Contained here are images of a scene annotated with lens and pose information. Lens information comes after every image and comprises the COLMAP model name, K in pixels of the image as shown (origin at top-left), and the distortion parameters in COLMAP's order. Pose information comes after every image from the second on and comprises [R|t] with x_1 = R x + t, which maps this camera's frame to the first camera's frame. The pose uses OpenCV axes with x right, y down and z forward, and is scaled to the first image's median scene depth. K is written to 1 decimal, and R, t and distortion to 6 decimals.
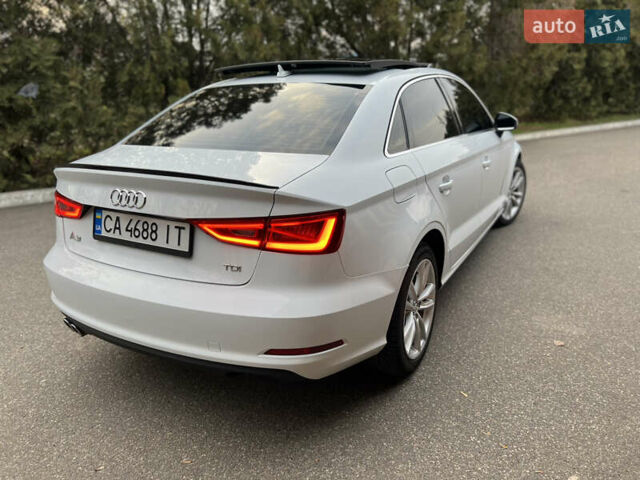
lens RADIAL K [[517.2, 0, 310.2], [0, 517.2, 239.3], [0, 0, 1]] dist [0.081957, -0.109063]
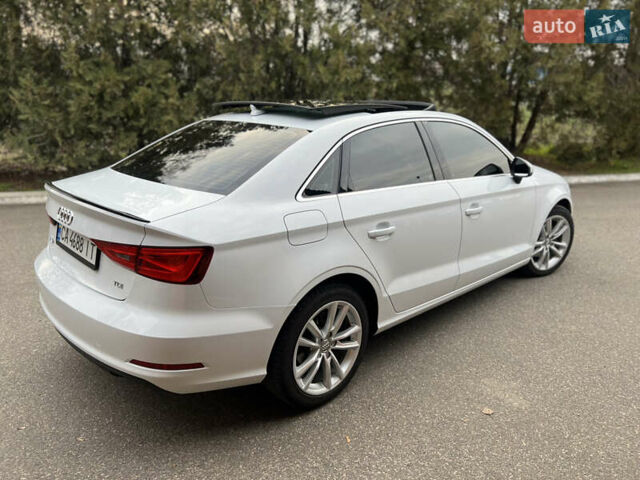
lens RADIAL K [[517.2, 0, 310.2], [0, 517.2, 239.3], [0, 0, 1]] dist [0.081957, -0.109063]
pose [[0.948304, 0.122576, -0.292737, 0.443259], [-0.126247, 0.991978, 0.006395, -0.080903], [0.291173, 0.030892, 0.956172, -0.004941]]
